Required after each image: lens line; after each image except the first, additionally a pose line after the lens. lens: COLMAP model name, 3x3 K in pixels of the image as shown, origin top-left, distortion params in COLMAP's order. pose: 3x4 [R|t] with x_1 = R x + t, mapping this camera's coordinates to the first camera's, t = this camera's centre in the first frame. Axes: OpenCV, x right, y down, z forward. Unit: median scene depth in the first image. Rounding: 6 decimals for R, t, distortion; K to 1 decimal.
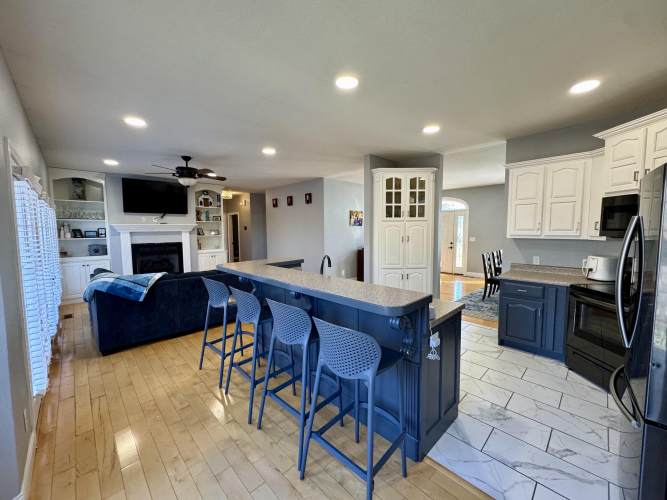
lens RADIAL K [[263.1, 0, 333.5], [0, 263.1, 247.4], [0, 0, 1]] dist [-0.008008, 0.000021]
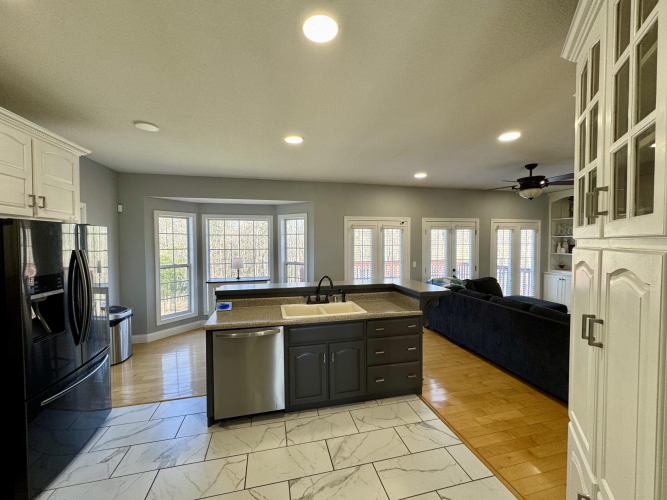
lens RADIAL K [[263.1, 0, 333.5], [0, 263.1, 247.4], [0, 0, 1]] dist [-0.008008, 0.000021]
pose [[-0.514369, 0.025611, -0.857187, 0.399562], [-0.064708, 0.995545, 0.068574, -0.068311], [0.855124, 0.090739, -0.510420, 0.693020]]
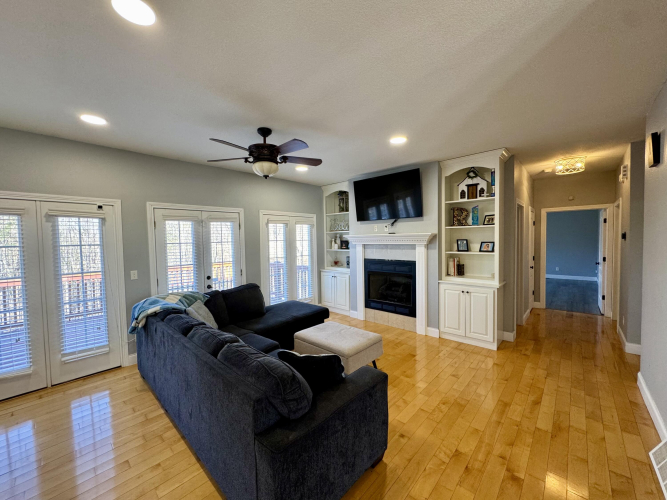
lens RADIAL K [[263.1, 0, 333.5], [0, 263.1, 247.4], [0, 0, 1]] dist [-0.008008, 0.000021]
pose [[0.055787, 0.029710, -0.998001, 0.060871], [-0.058664, 0.997928, 0.026429, -0.066559], [0.996718, 0.057072, 0.057414, 0.874357]]
